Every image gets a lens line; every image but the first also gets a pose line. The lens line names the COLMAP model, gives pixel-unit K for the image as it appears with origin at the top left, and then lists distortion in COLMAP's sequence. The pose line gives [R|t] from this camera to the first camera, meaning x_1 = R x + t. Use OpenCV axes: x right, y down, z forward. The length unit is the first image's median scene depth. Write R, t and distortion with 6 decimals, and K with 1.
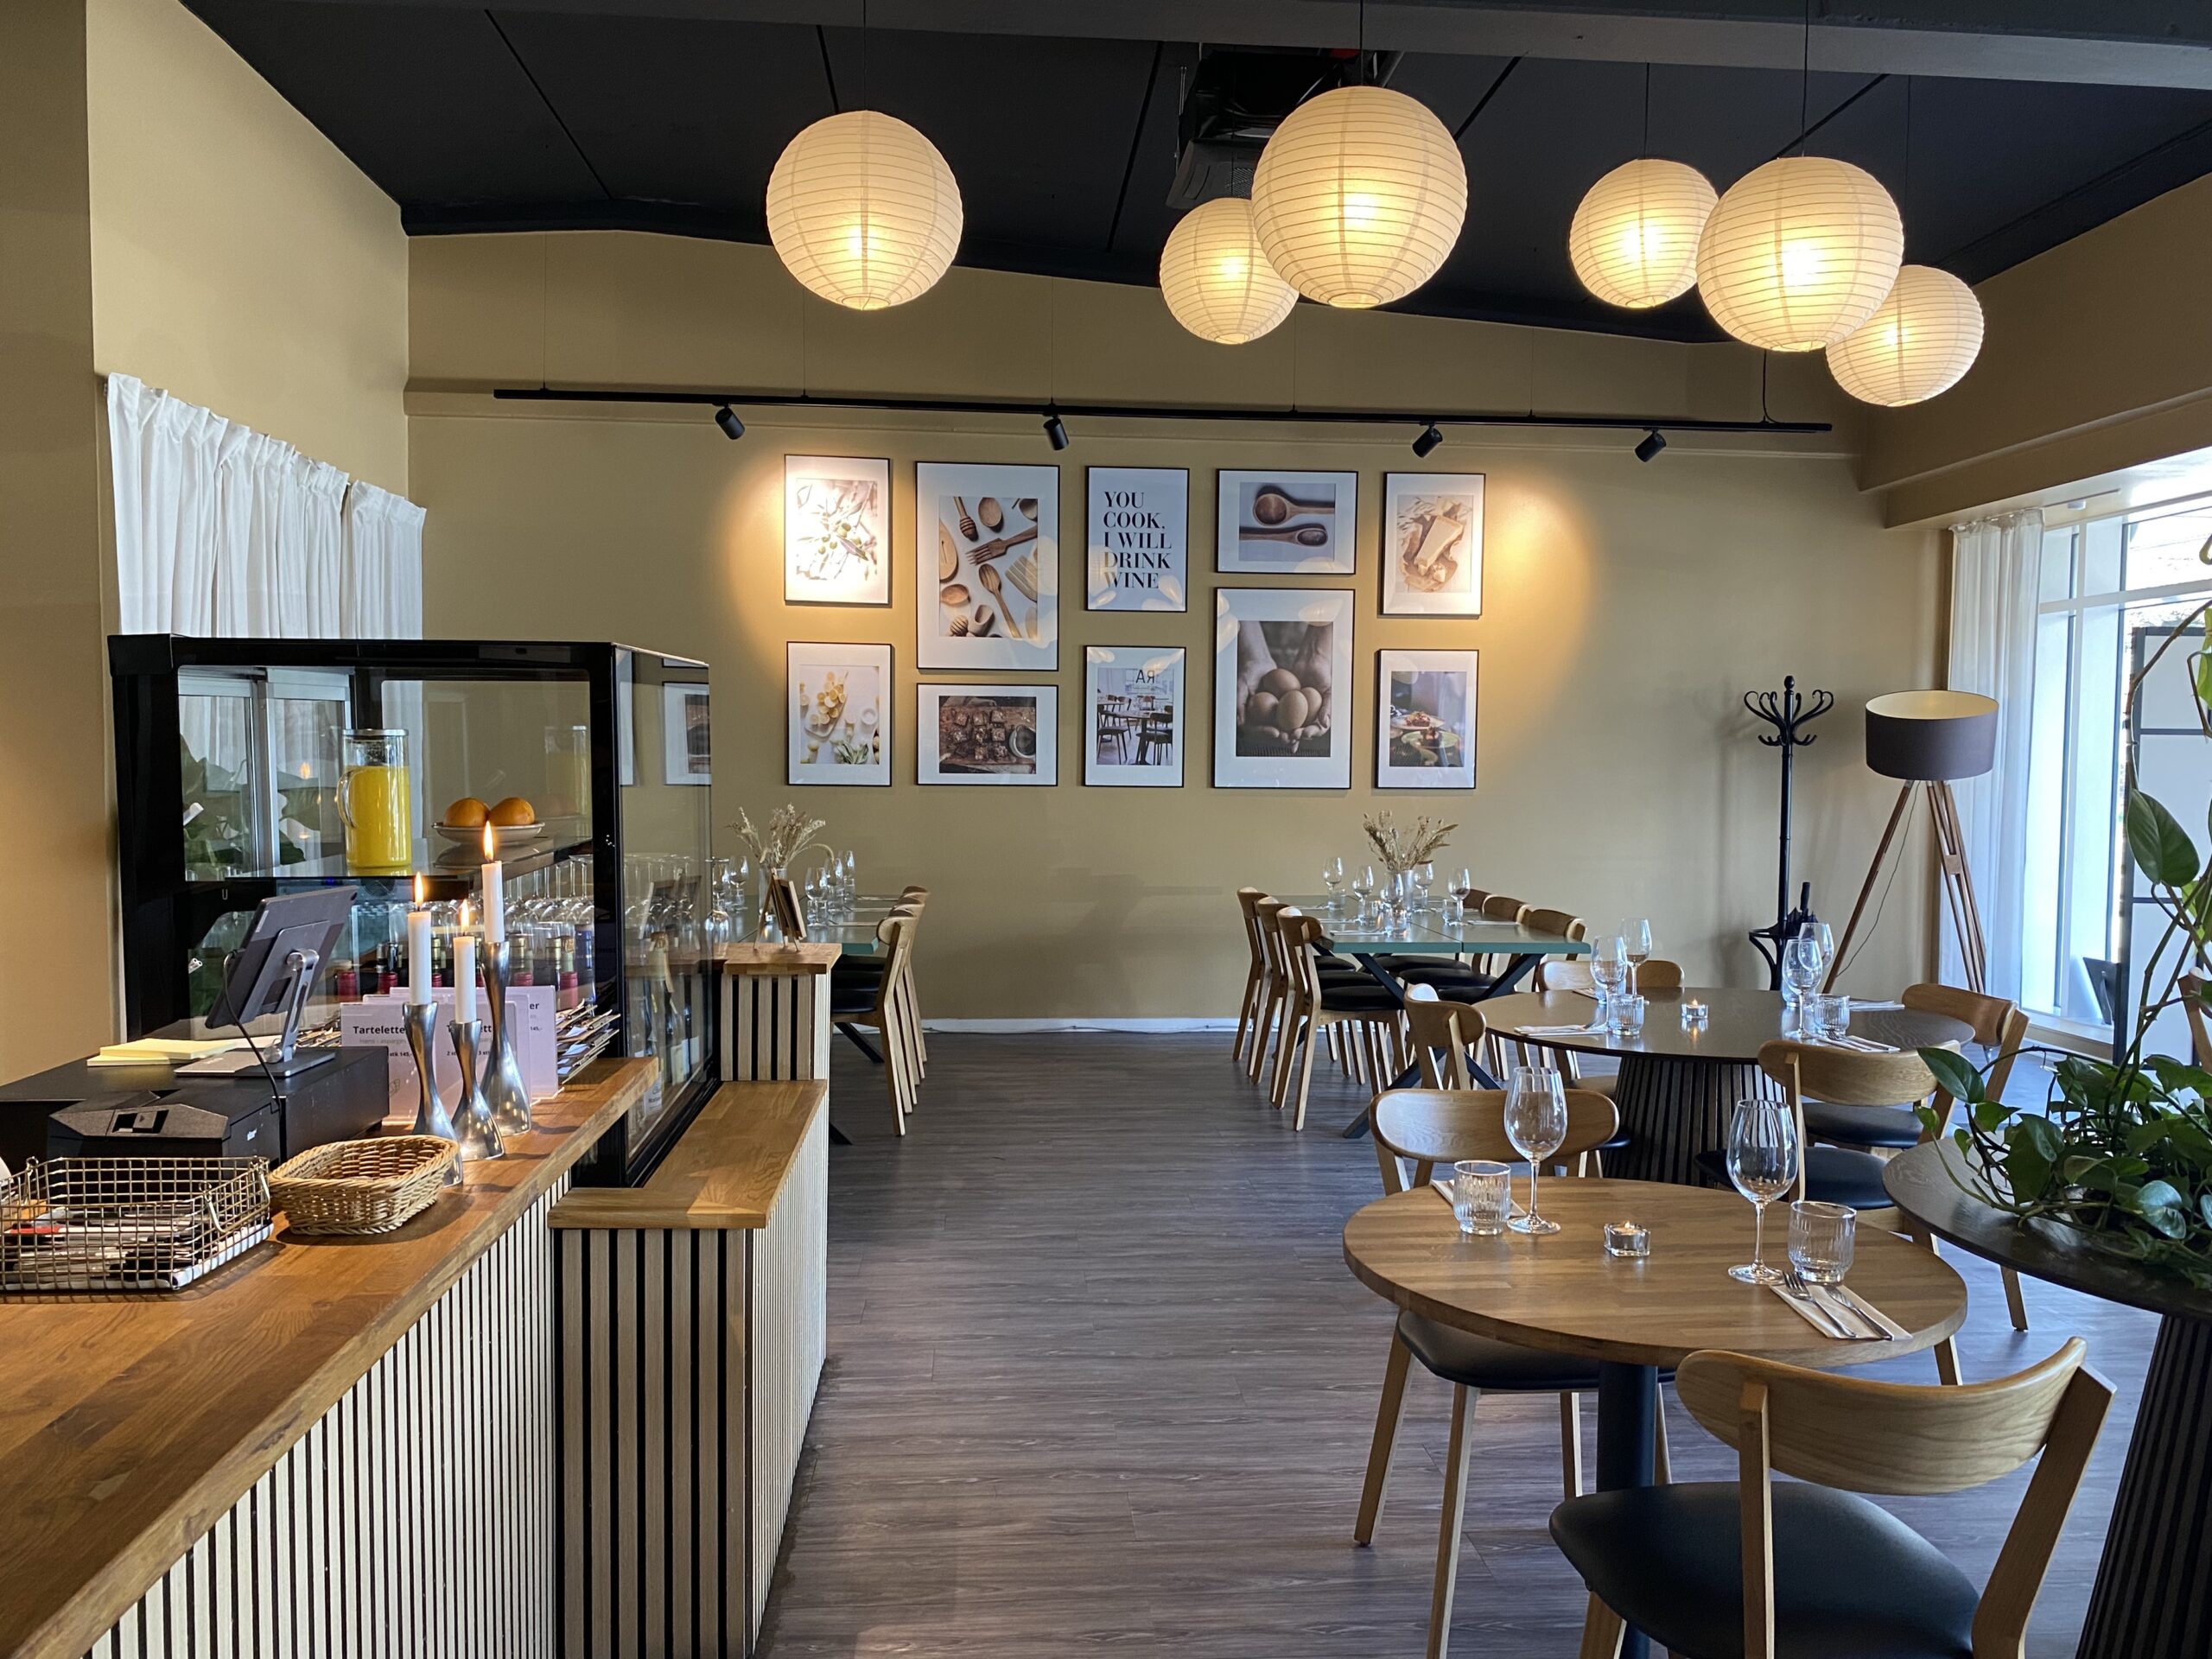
lens RADIAL K [[1668.9, 0, 1108.4], [0, 1668.9, 829.7], [0, 0, 1]] dist [-0.011235, -0.028616]
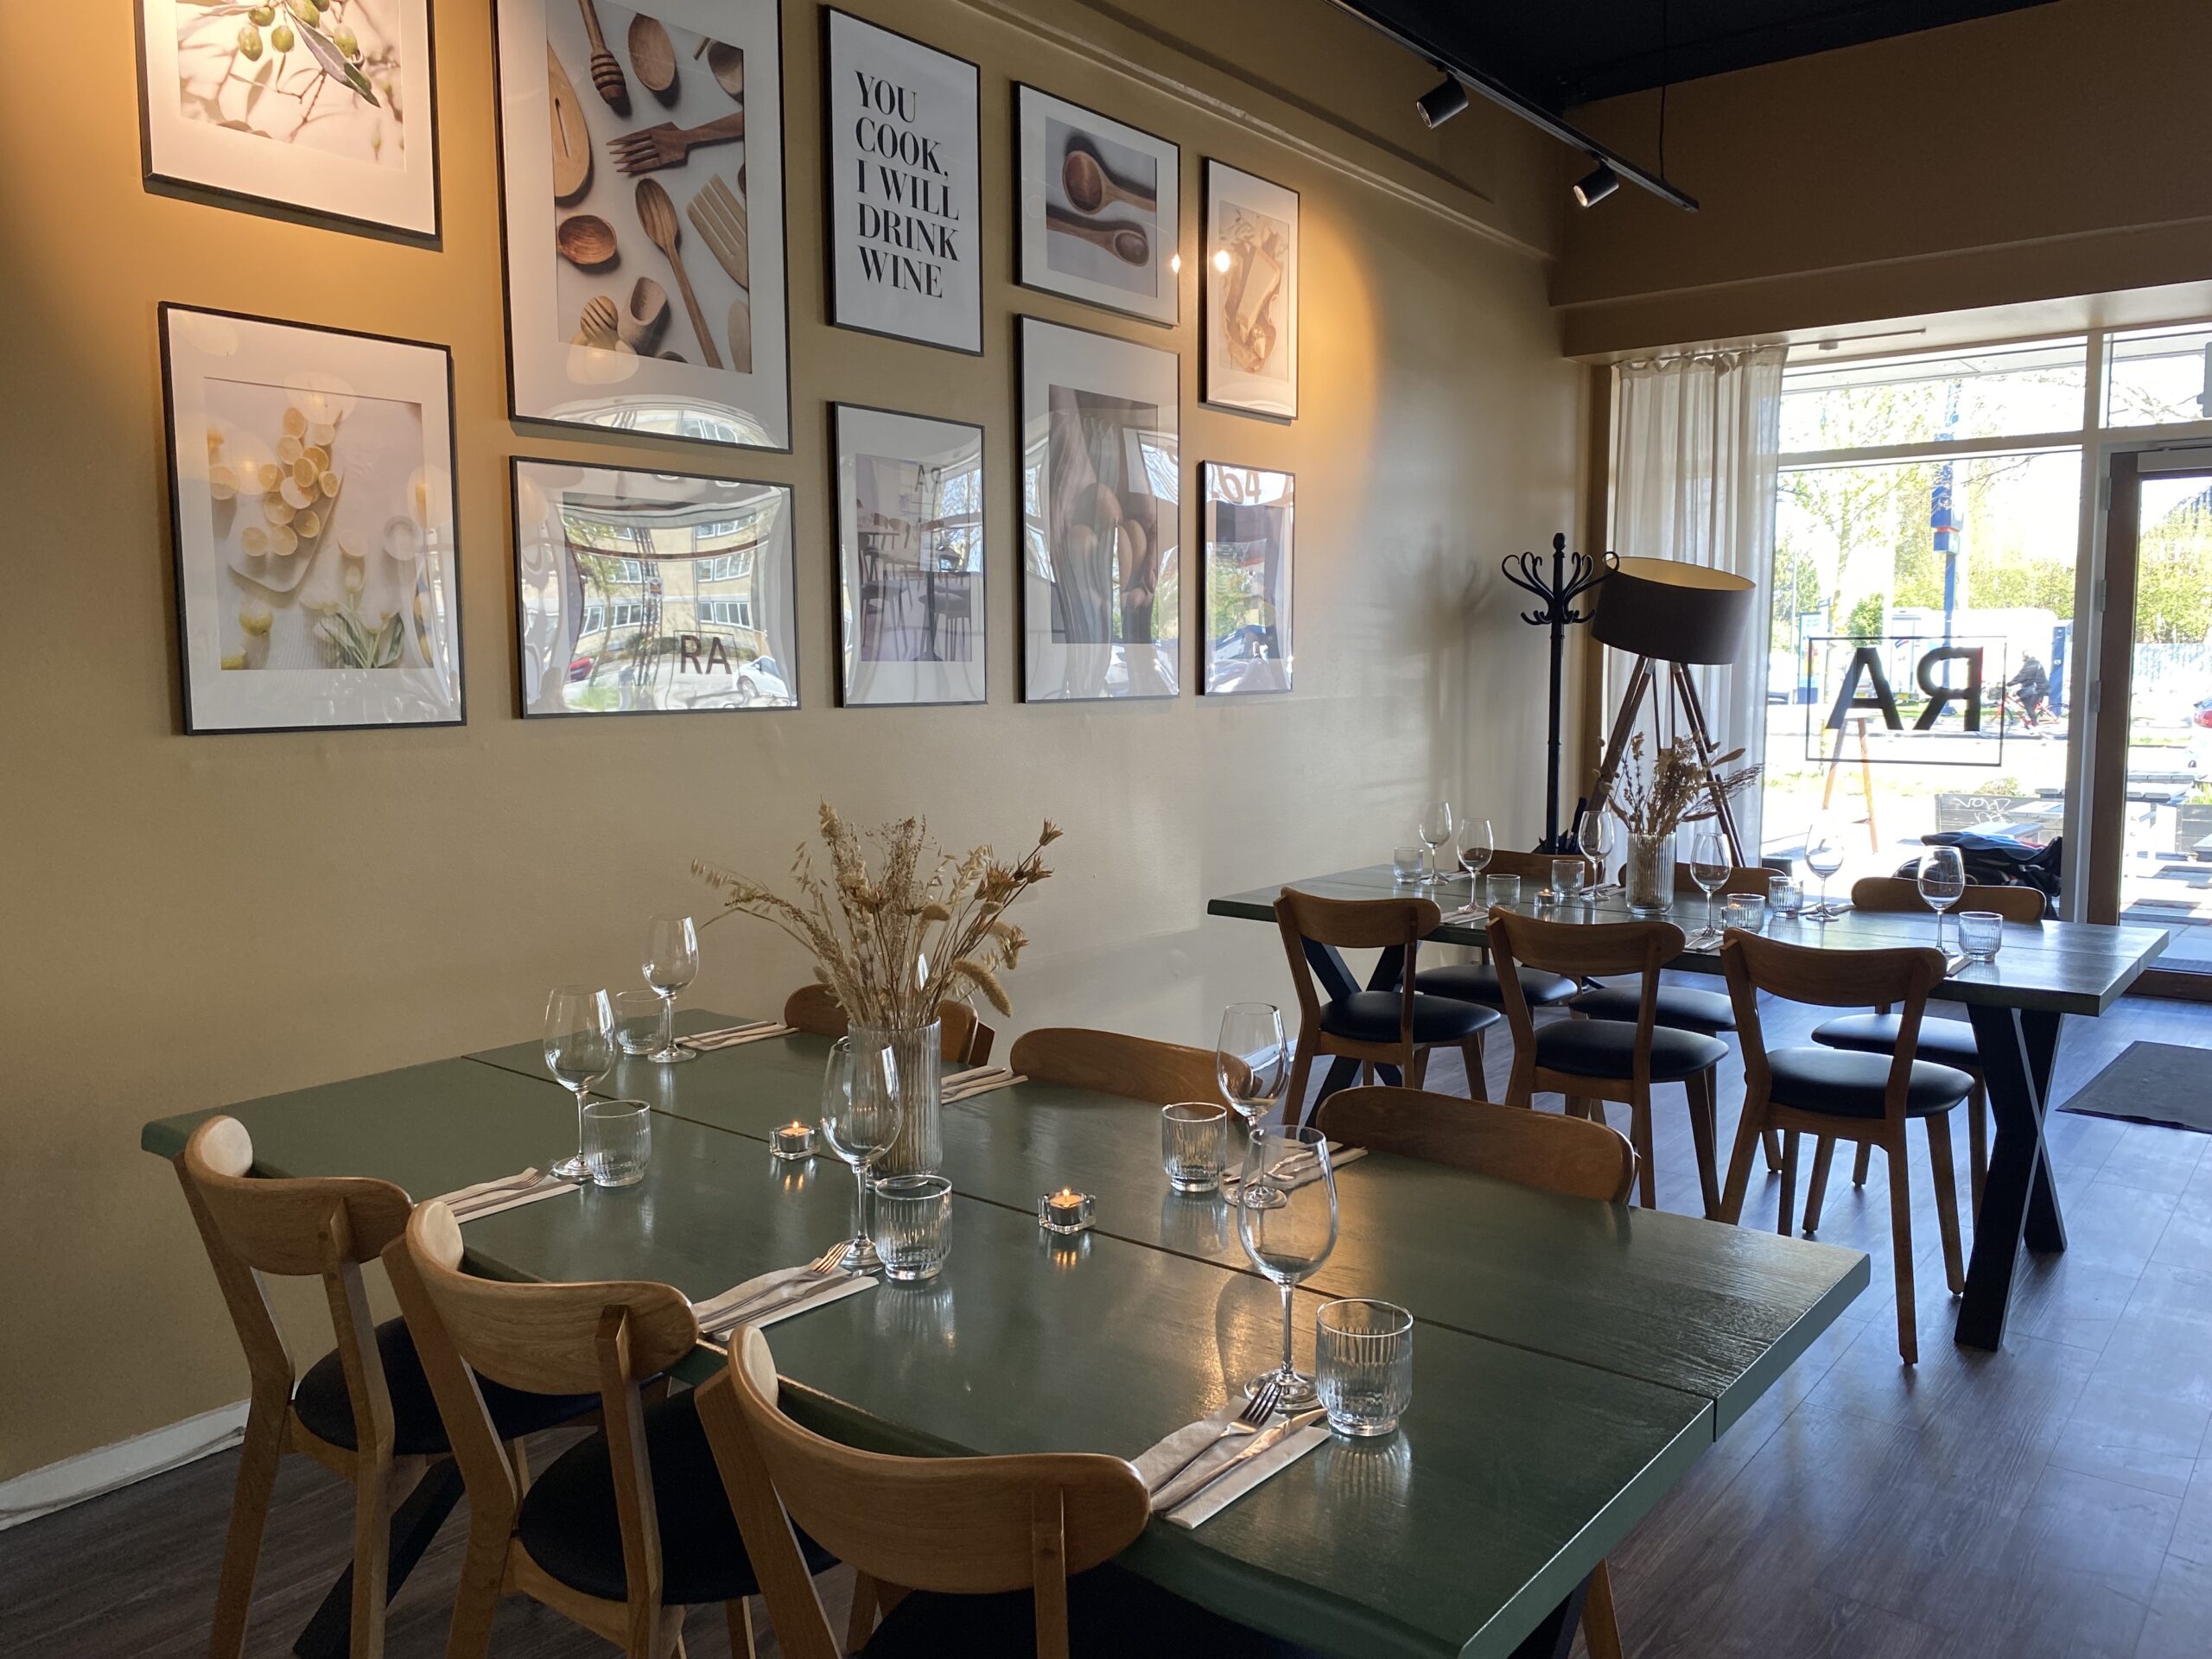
lens RADIAL K [[1668.9, 0, 1110.5], [0, 1668.9, 840.0], [0, 0, 1]] dist [-0.011235, -0.028616]
pose [[0.683275, -0.090656, 0.724511, -0.307398], [0.047066, 0.995667, 0.080198, -0.023226], [-0.728643, -0.020698, 0.684581, 0.626104]]
